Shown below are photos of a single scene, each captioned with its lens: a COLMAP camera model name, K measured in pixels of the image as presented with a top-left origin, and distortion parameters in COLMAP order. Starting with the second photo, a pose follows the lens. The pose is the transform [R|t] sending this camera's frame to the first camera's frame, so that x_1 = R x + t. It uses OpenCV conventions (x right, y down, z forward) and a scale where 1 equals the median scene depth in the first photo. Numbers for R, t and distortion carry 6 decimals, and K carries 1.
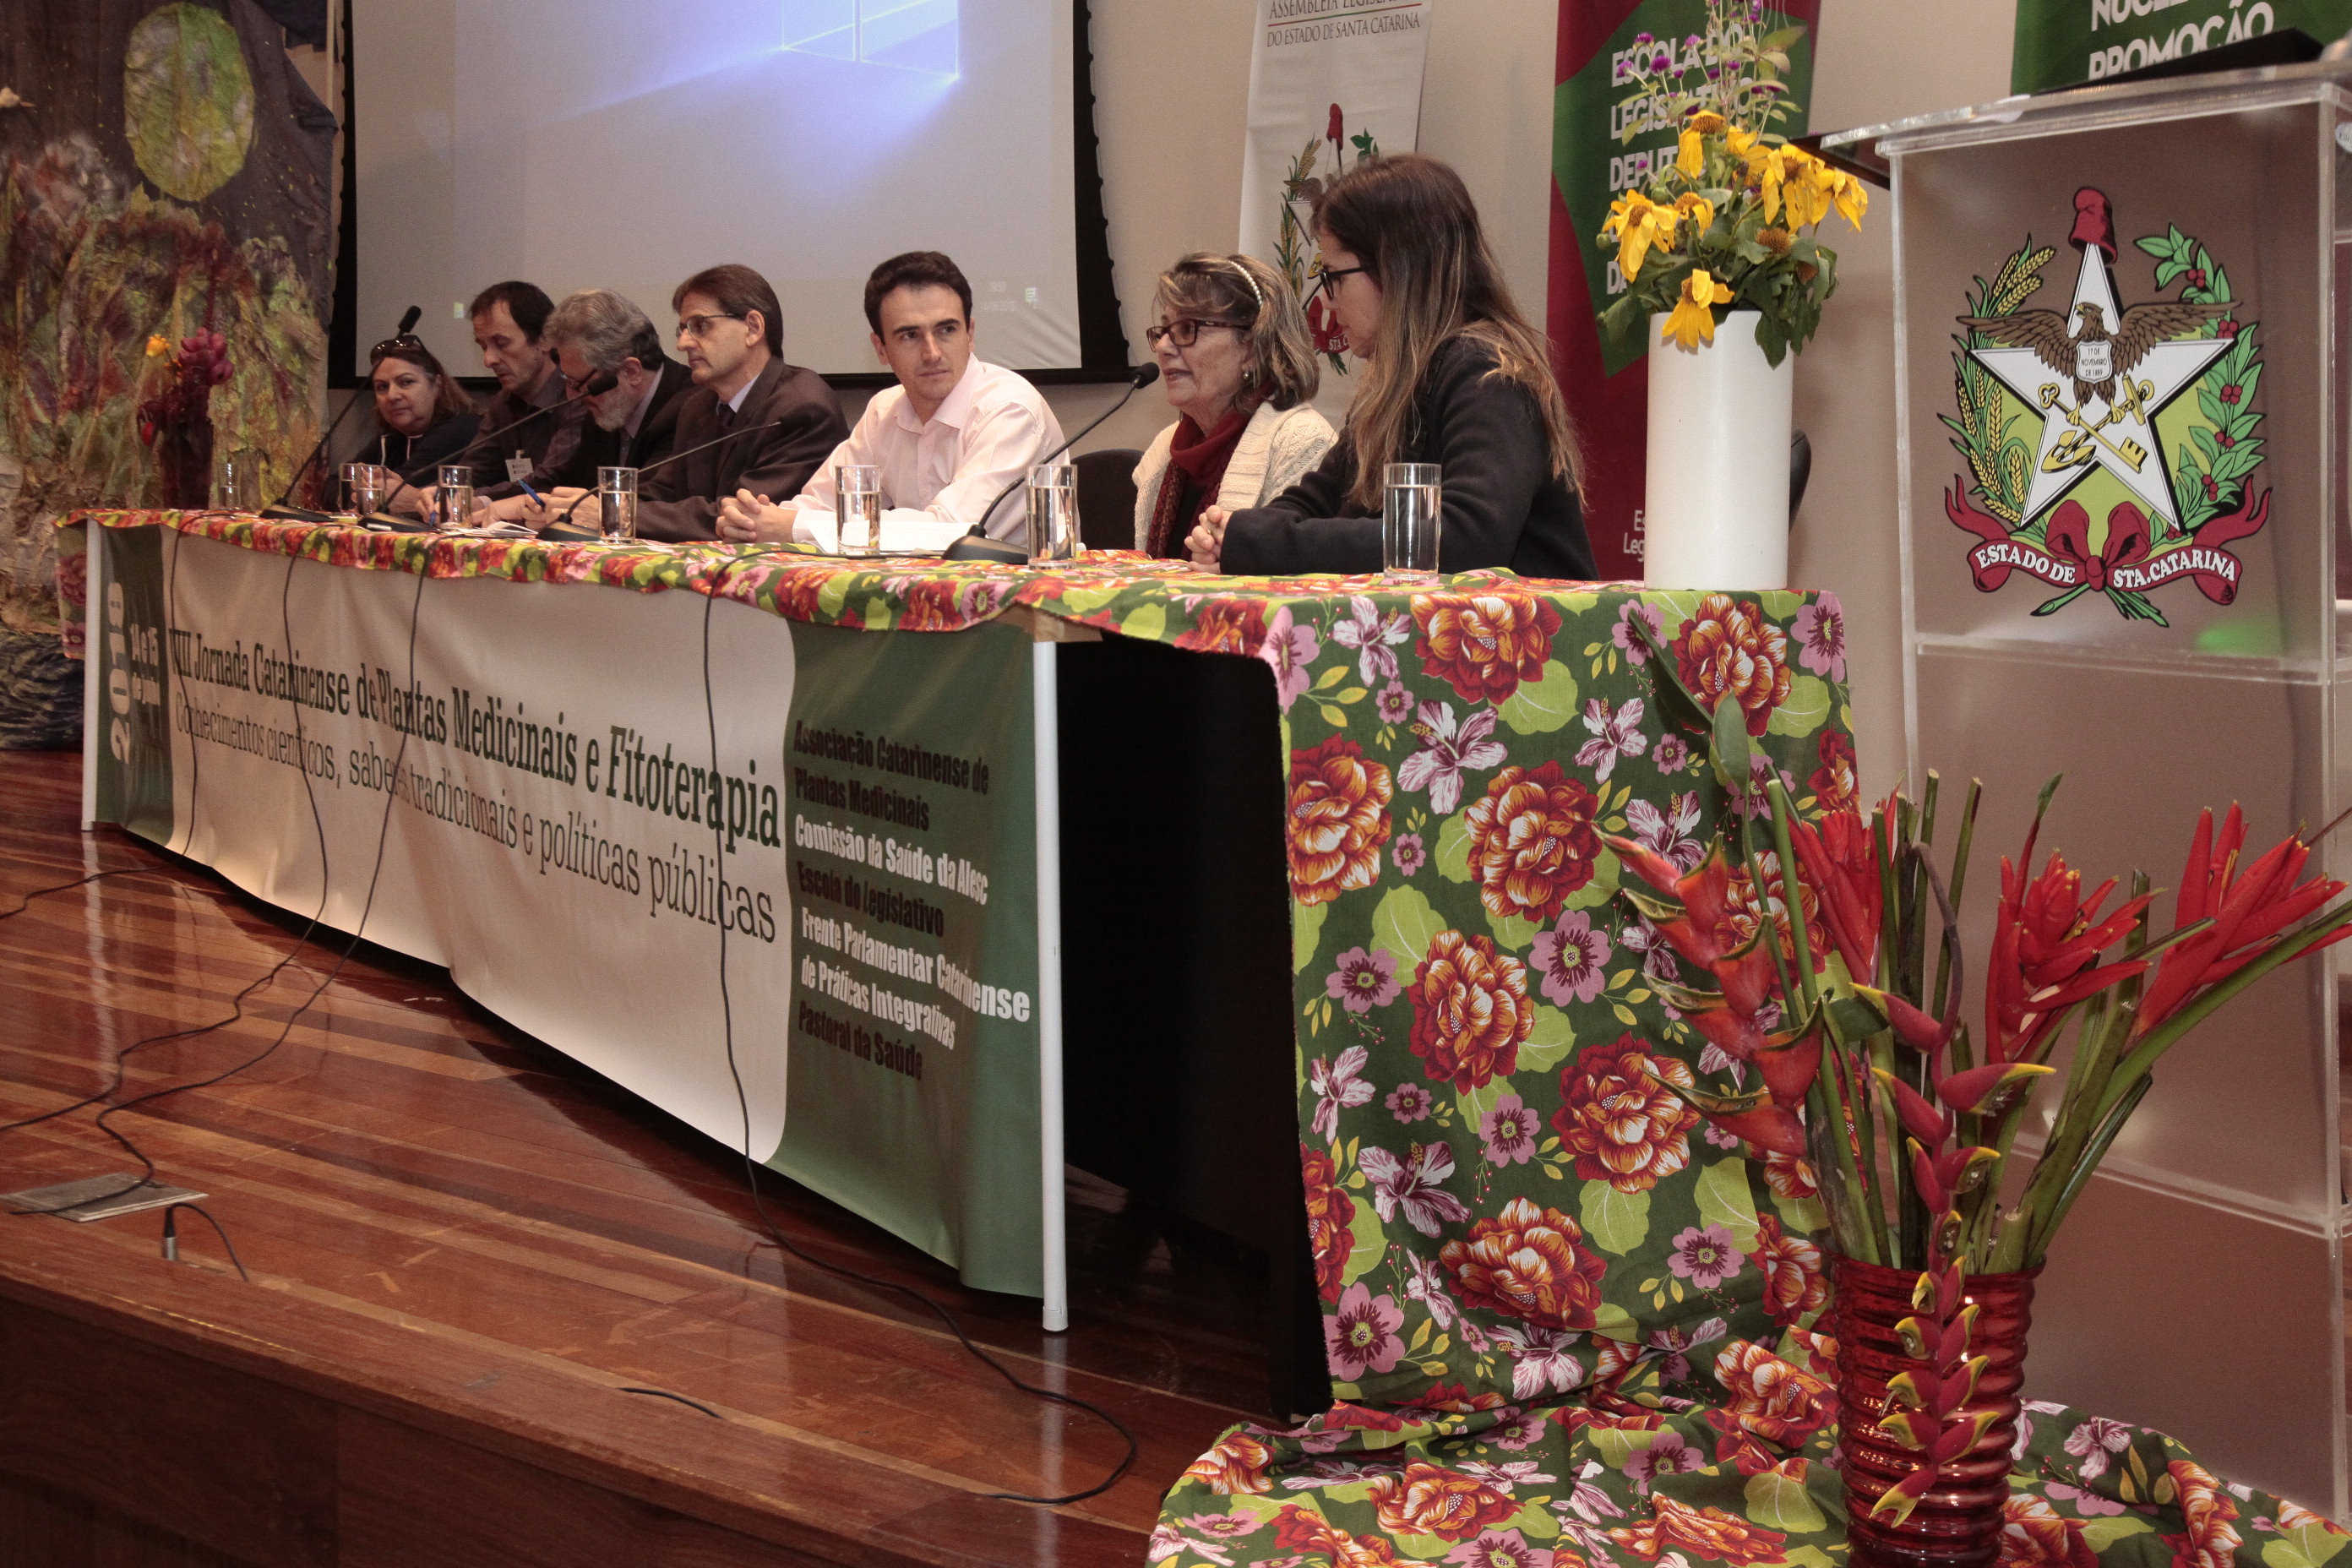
lens RADIAL K [[2848.0, 0, 1196.1], [0, 2848.0, 784.7], [0, 0, 1]] dist [0.055345, 0.251687]
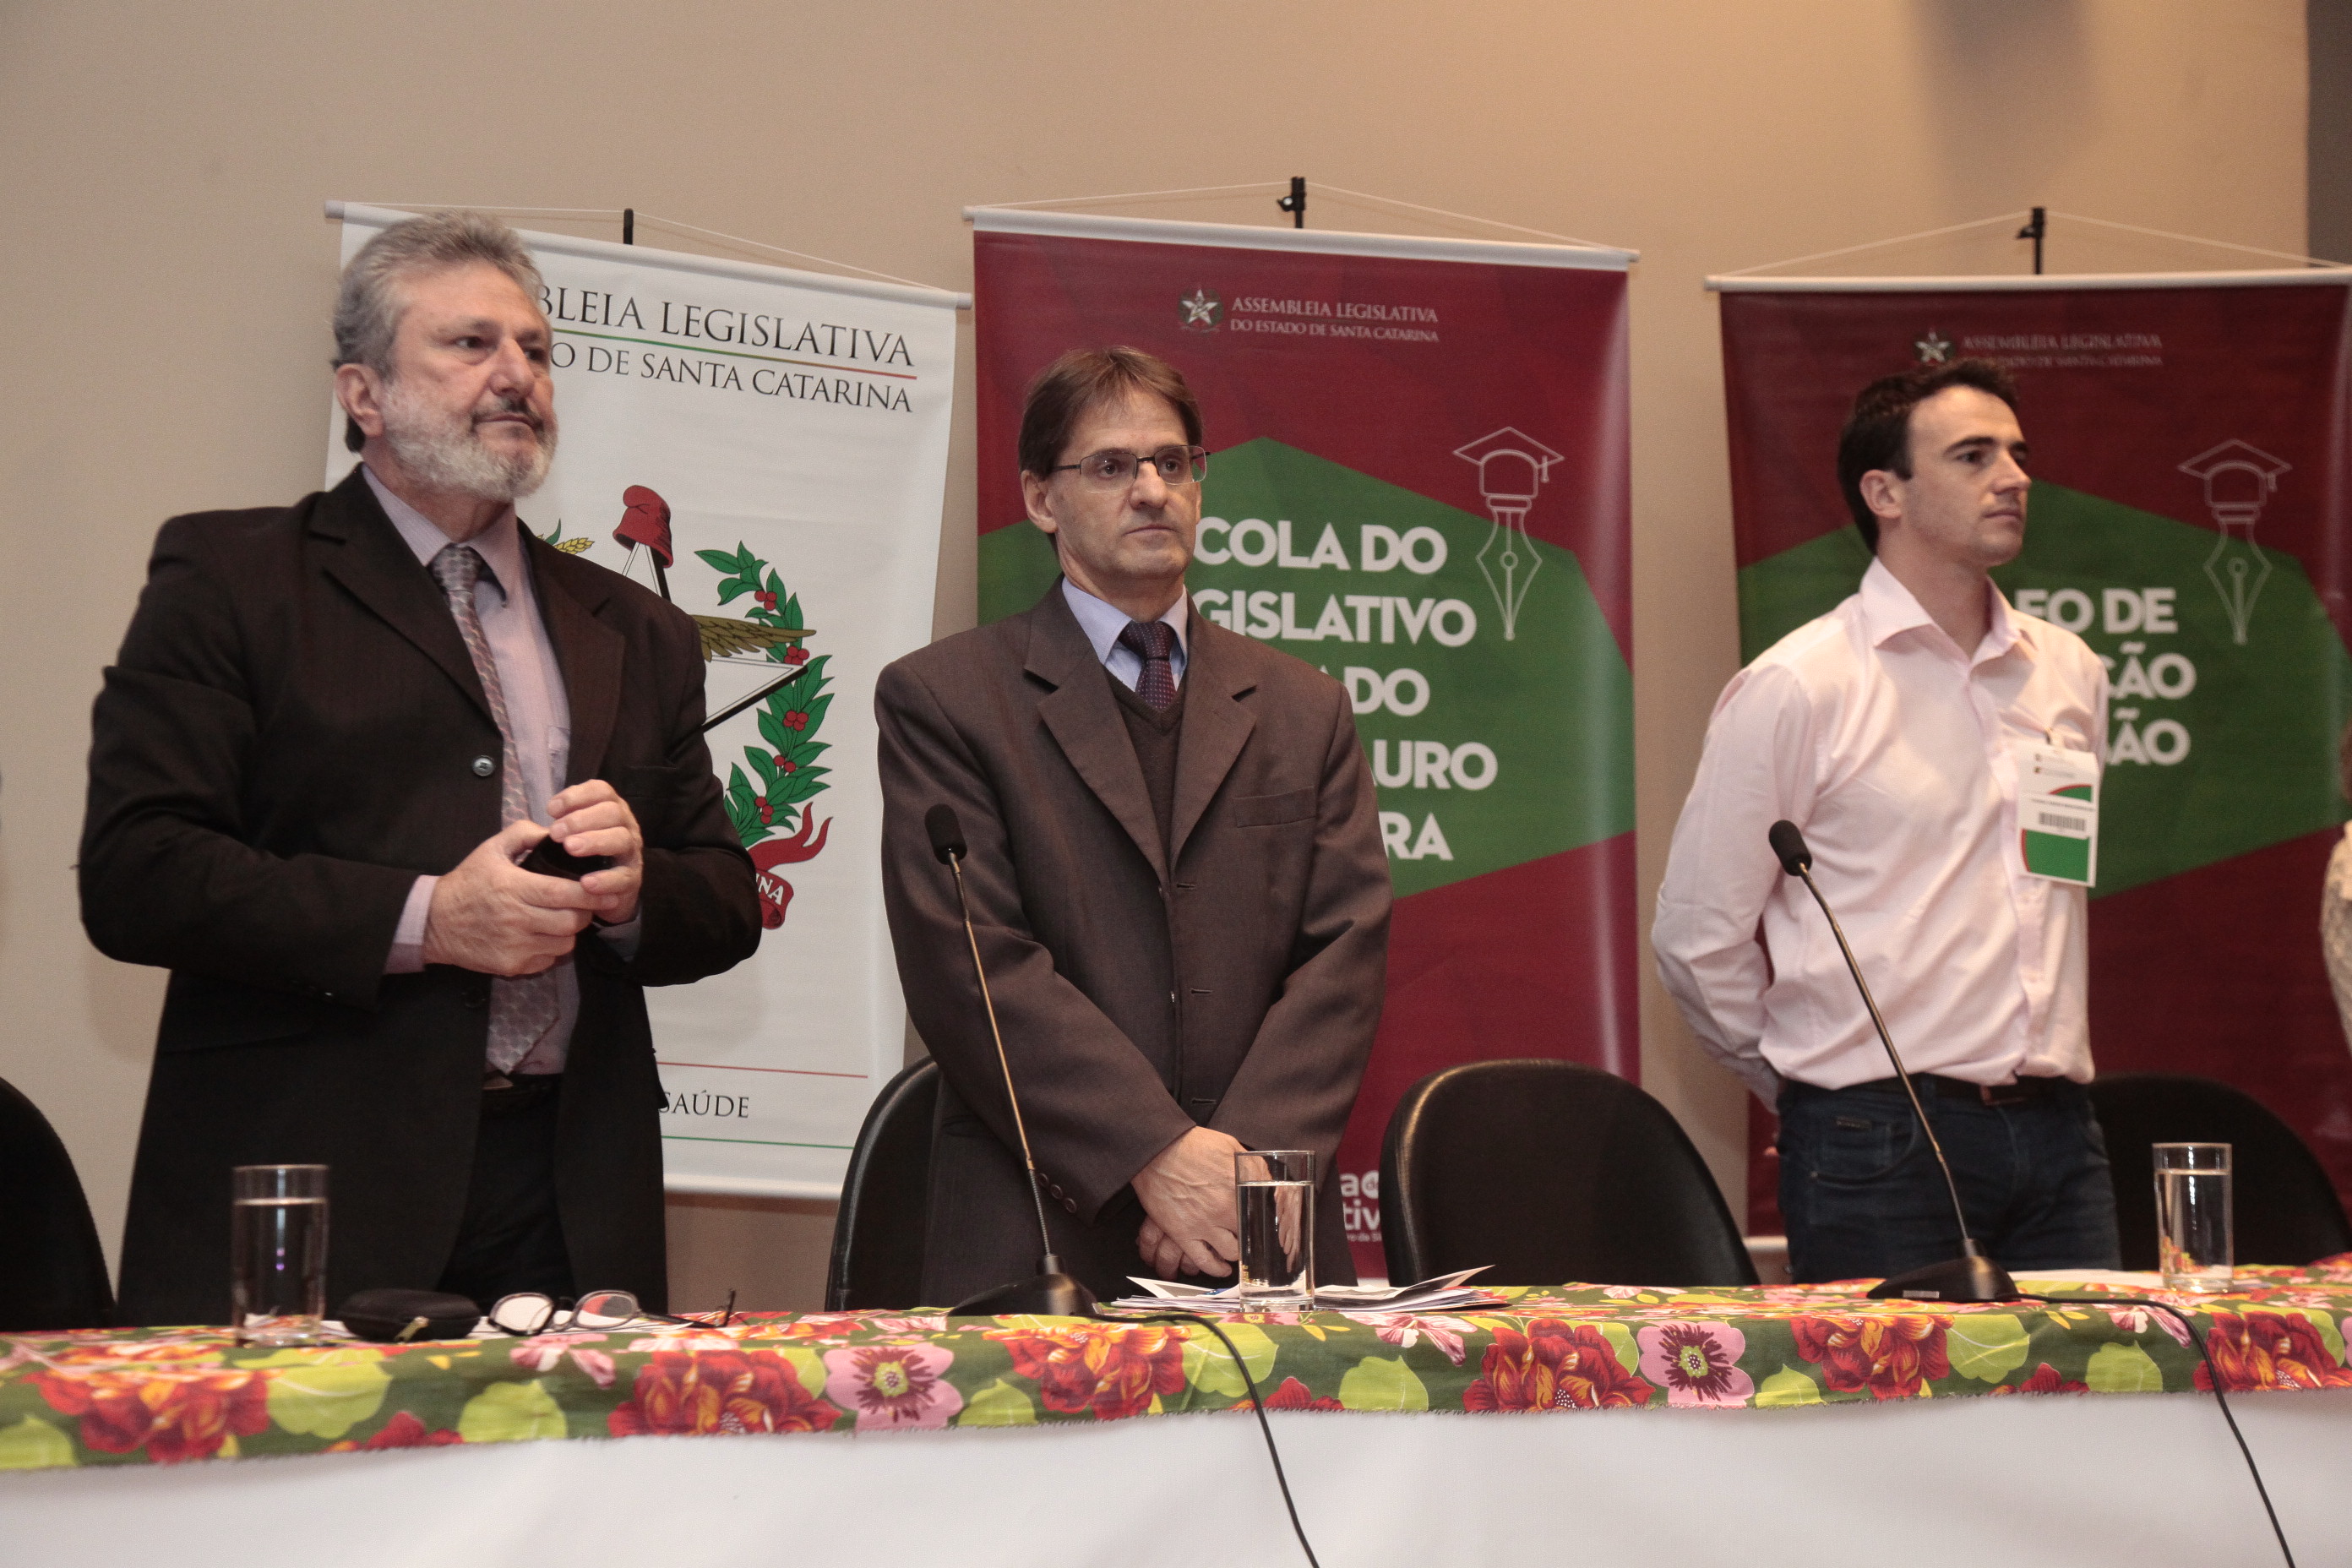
lens RADIAL K [[3698.7, 0, 1212.7], [0, 3698.7, 782.0], [0, 0, 1]] dist [0.185356, 0.037890]
pose [[0.150279, 0.070237, 0.986146, -0.944466], [0.111363, 0.989922, -0.087477, -0.141311], [-0.982352, 0.122966, 0.140943, 1.108849]]
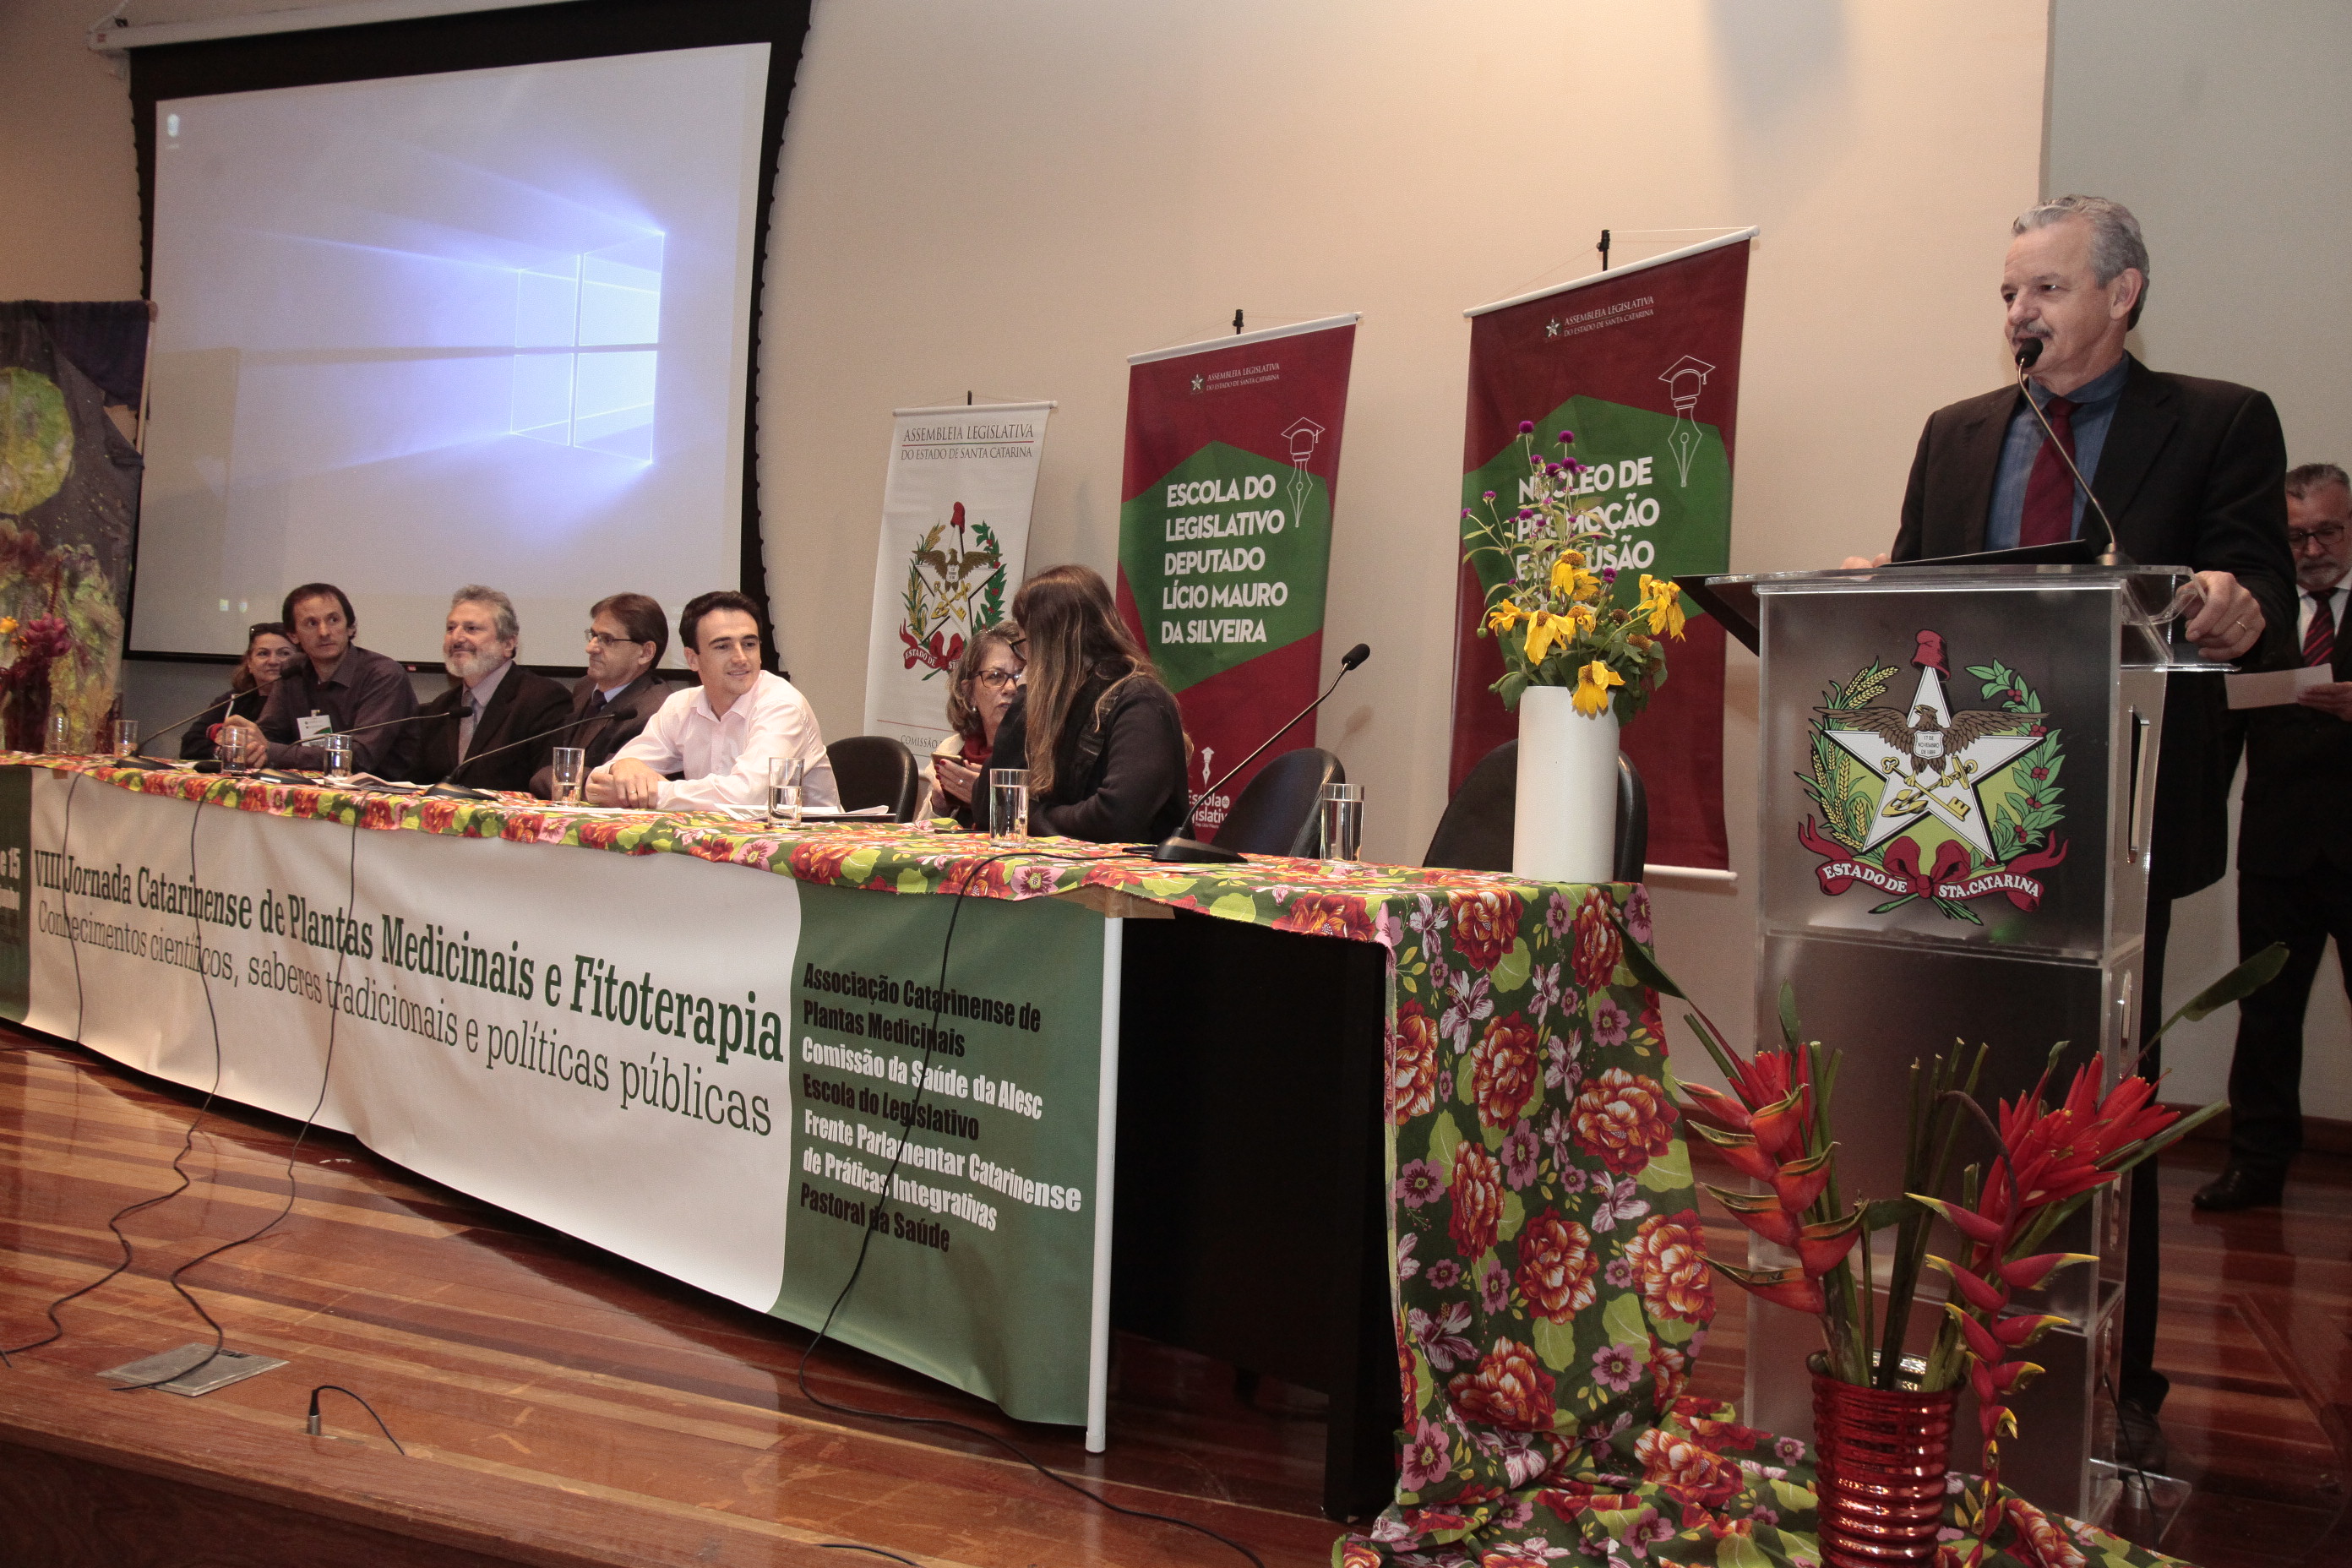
lens RADIAL K [[1856.2, 0, 1207.7], [0, 1856.2, 792.3], [0, 0, 1]] dist [-0.097970, 0.105030]
pose [[0.946795, 0.026302, 0.320762, -0.180835], [-0.001243, 0.996947, -0.078077, -0.026050], [-0.321836, 0.073524, 0.943936, 0.122098]]
